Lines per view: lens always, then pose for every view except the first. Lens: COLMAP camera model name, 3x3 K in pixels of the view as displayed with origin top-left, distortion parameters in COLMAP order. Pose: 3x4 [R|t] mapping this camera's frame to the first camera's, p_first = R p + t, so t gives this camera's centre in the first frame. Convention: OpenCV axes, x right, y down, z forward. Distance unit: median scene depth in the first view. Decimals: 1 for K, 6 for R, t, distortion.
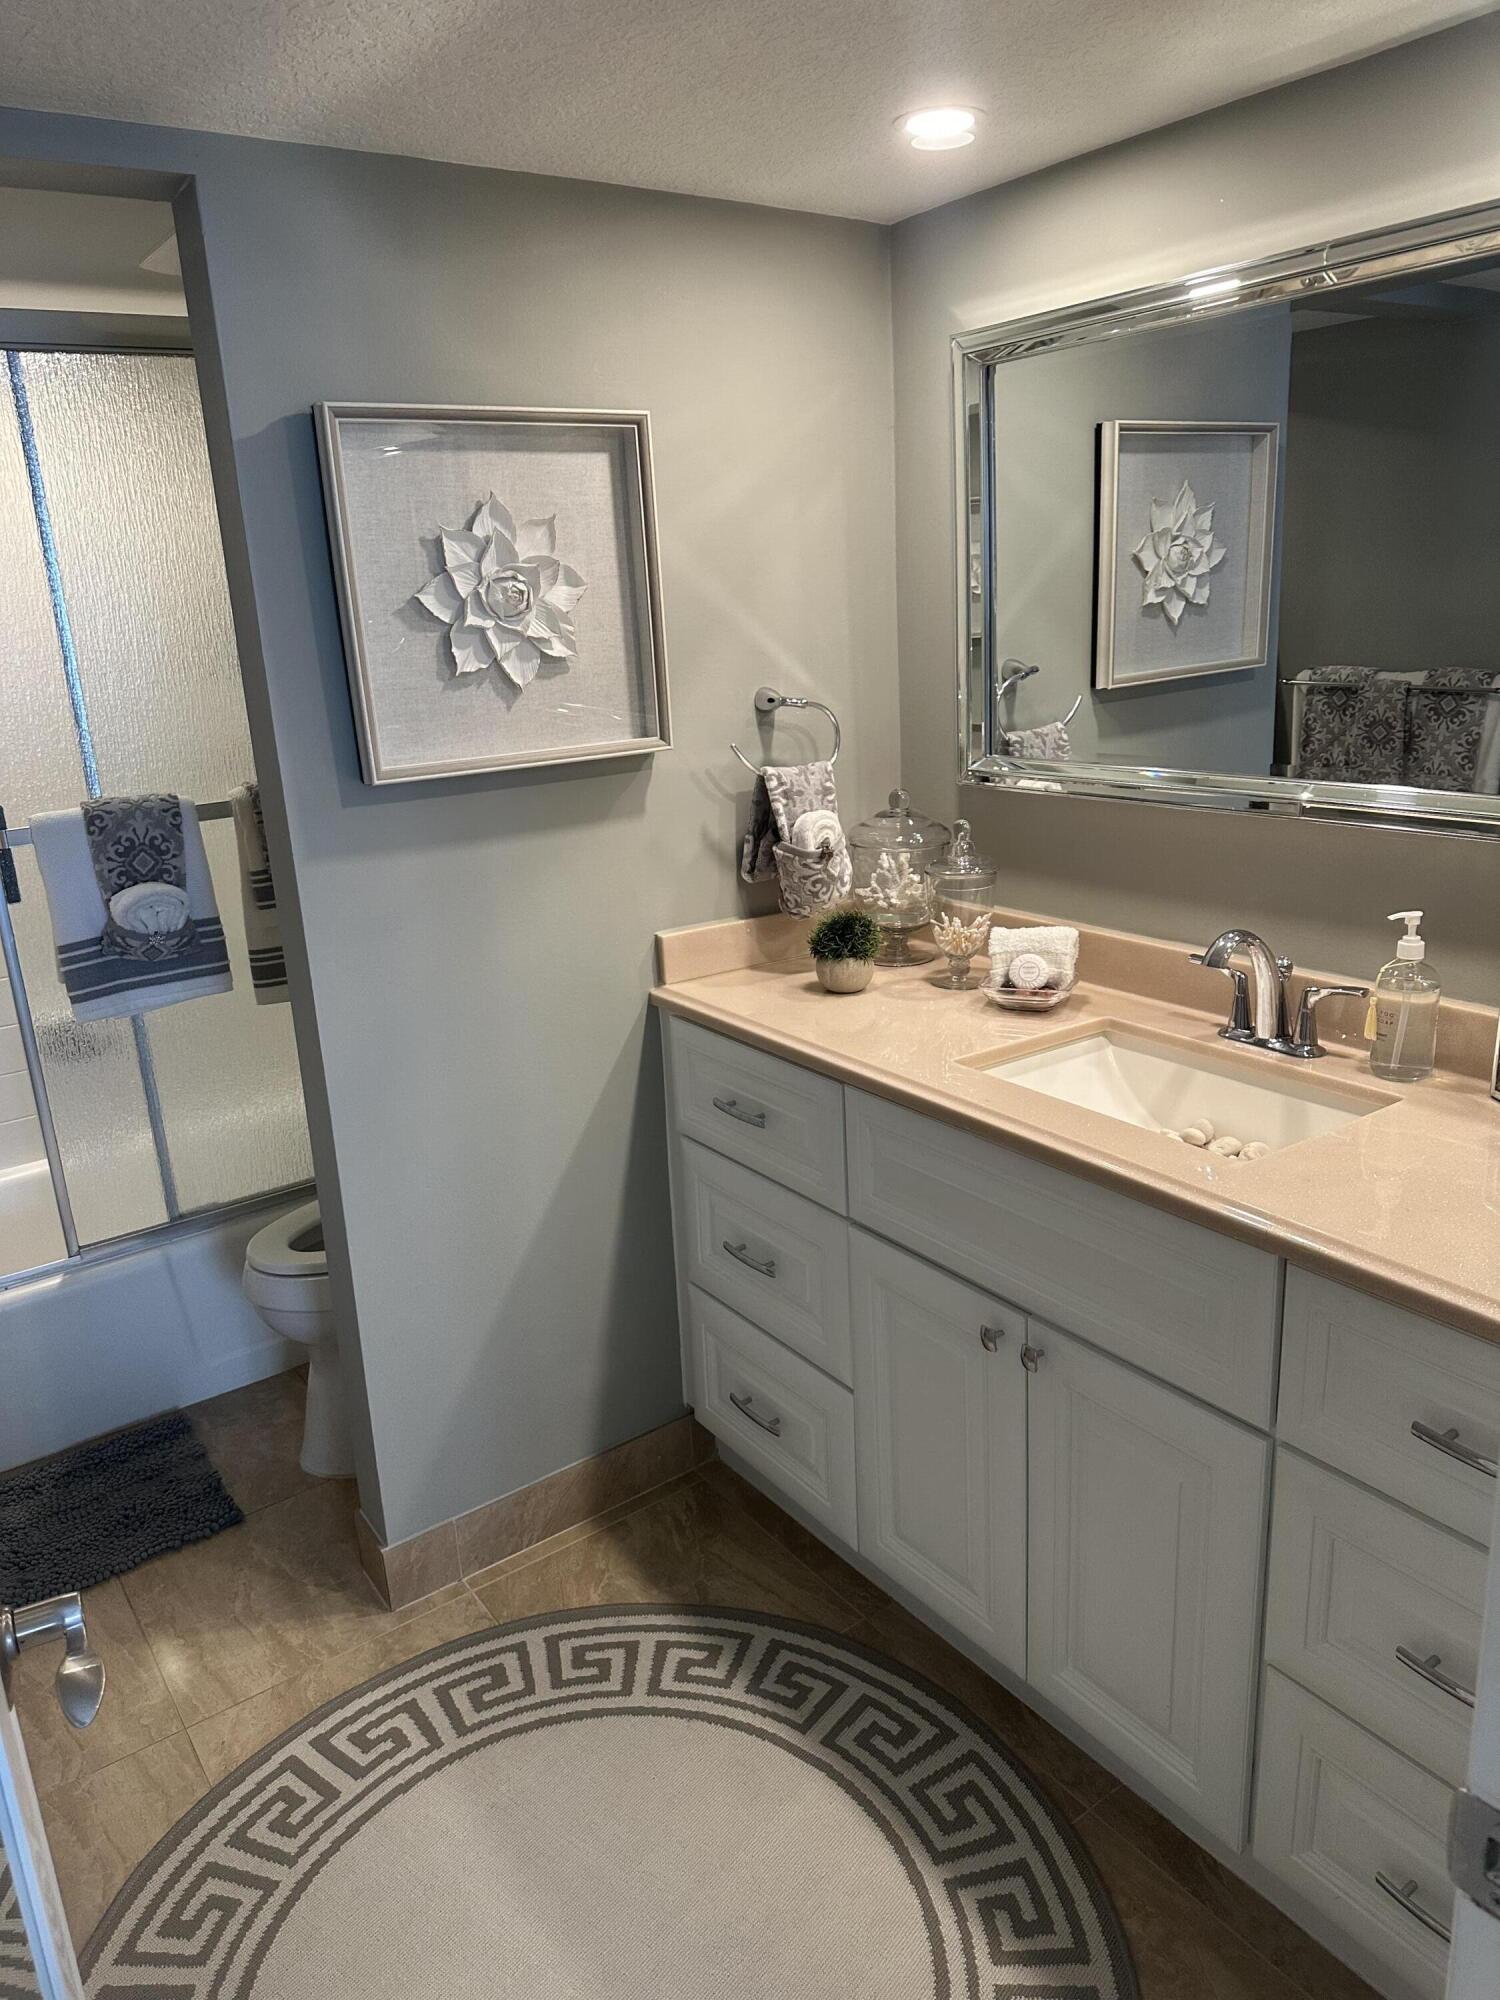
lens RADIAL K [[1407.4, 0, 790.0], [0, 1407.4, 1011.8], [0, 0, 1]] dist [0.029343, -0.046765]
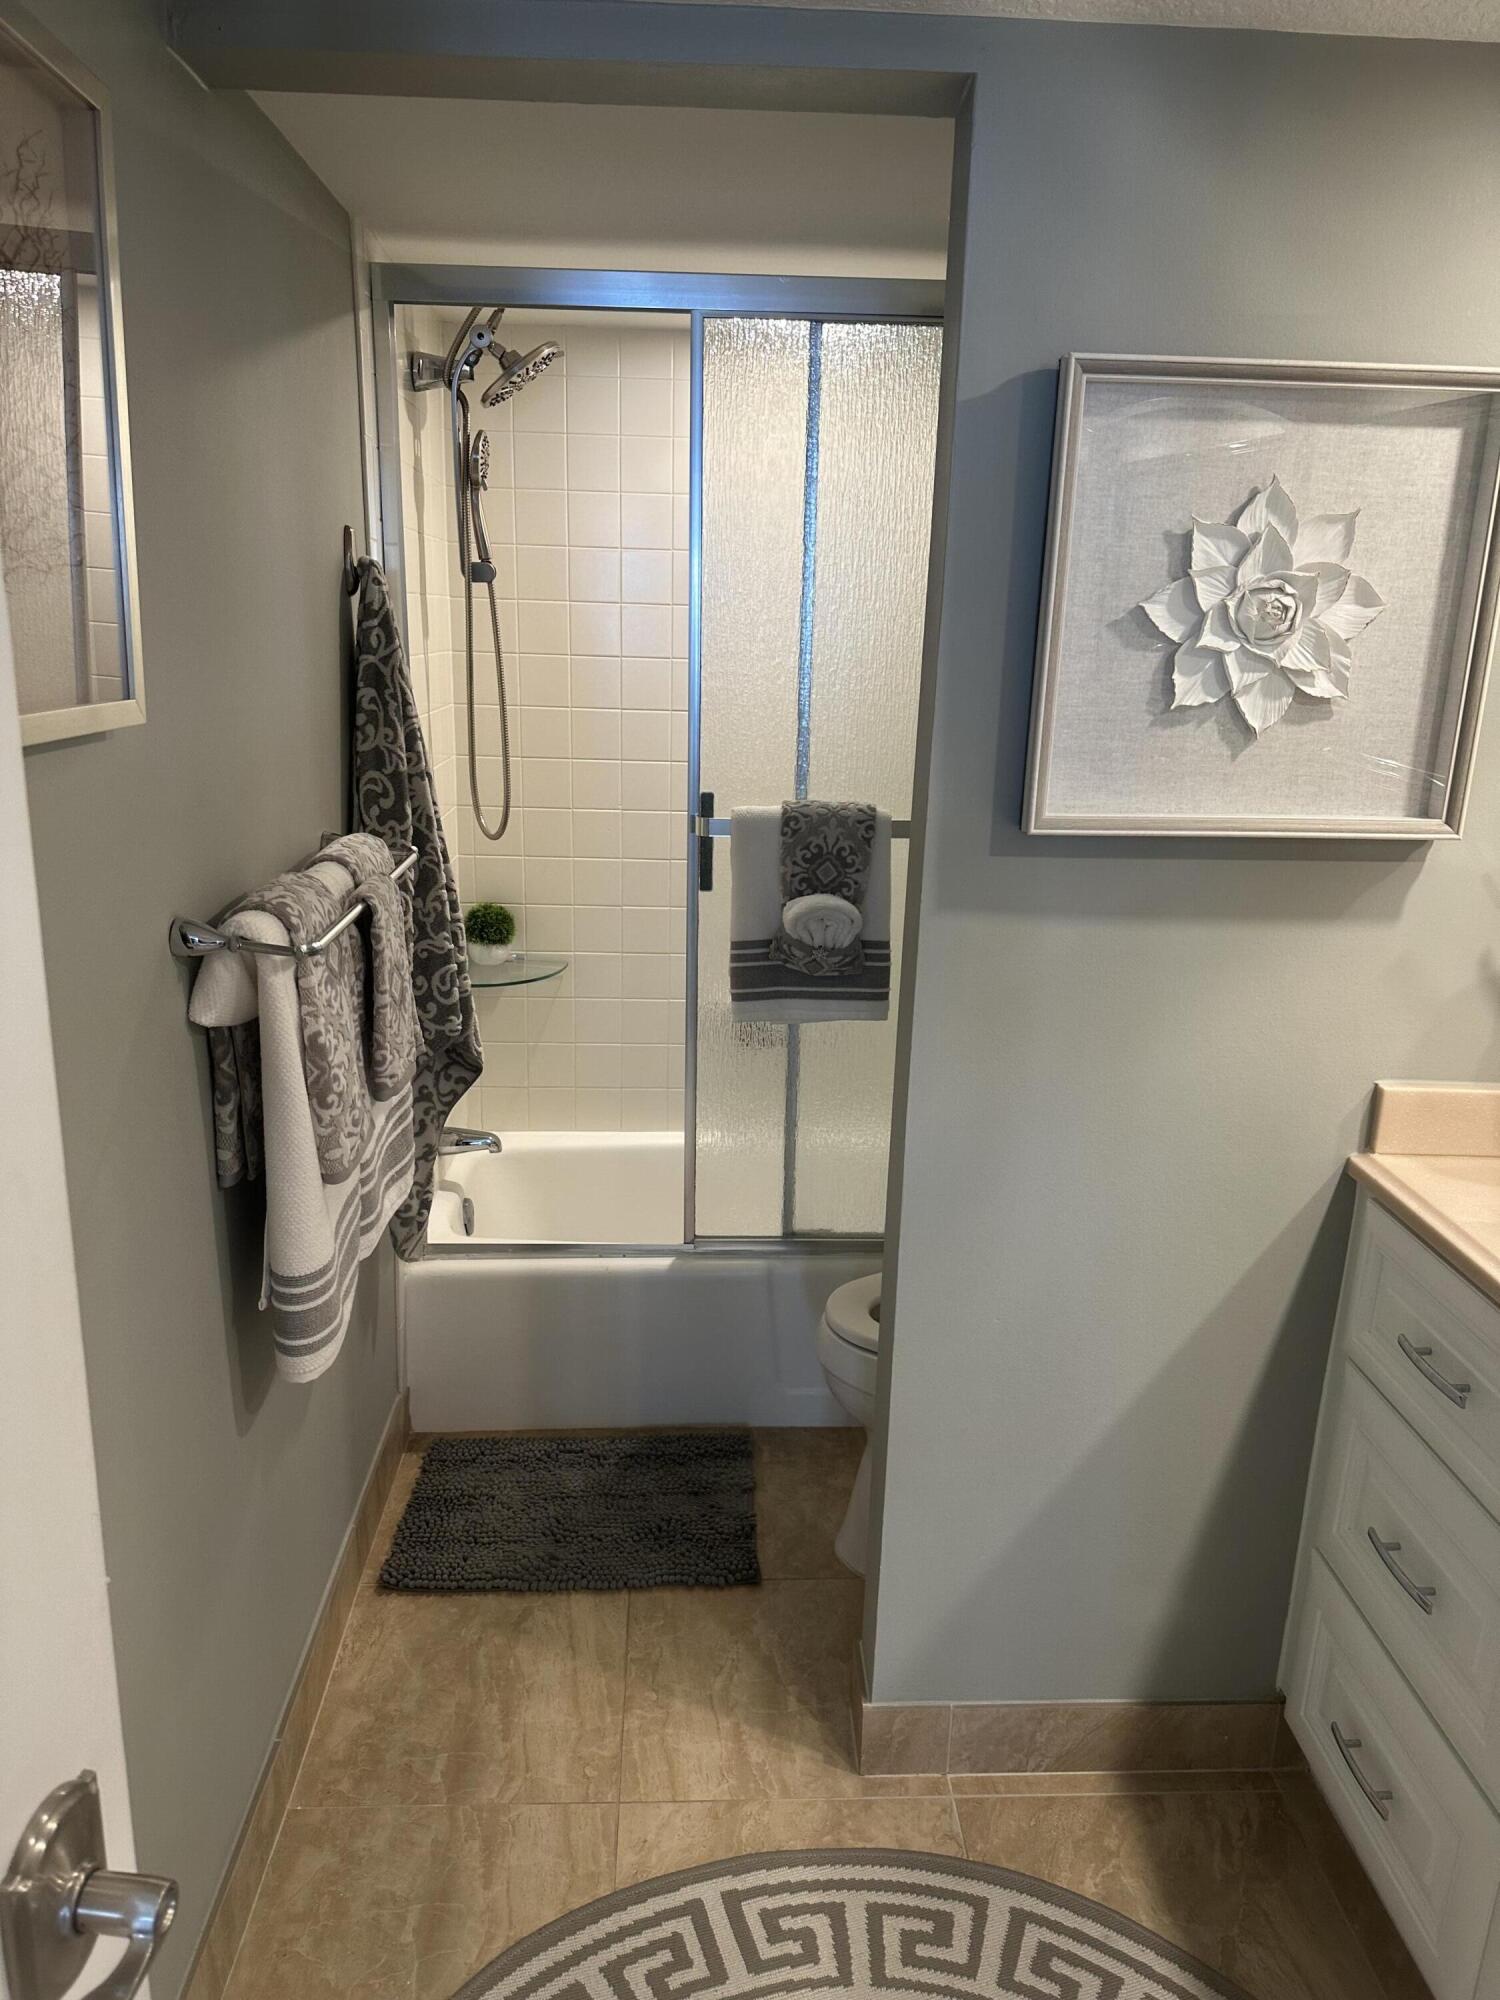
lens RADIAL K [[1401.6, 0, 742.2], [0, 1401.6, 1007.3], [0, 0, 1]] dist [0.071806, -0.114369]
pose [[0.823975, 0.213106, -0.525024, 0.012336], [-0.223708, 0.973657, 0.044116, -0.055247], [0.520595, 0.081102, 0.849943, 0.211820]]
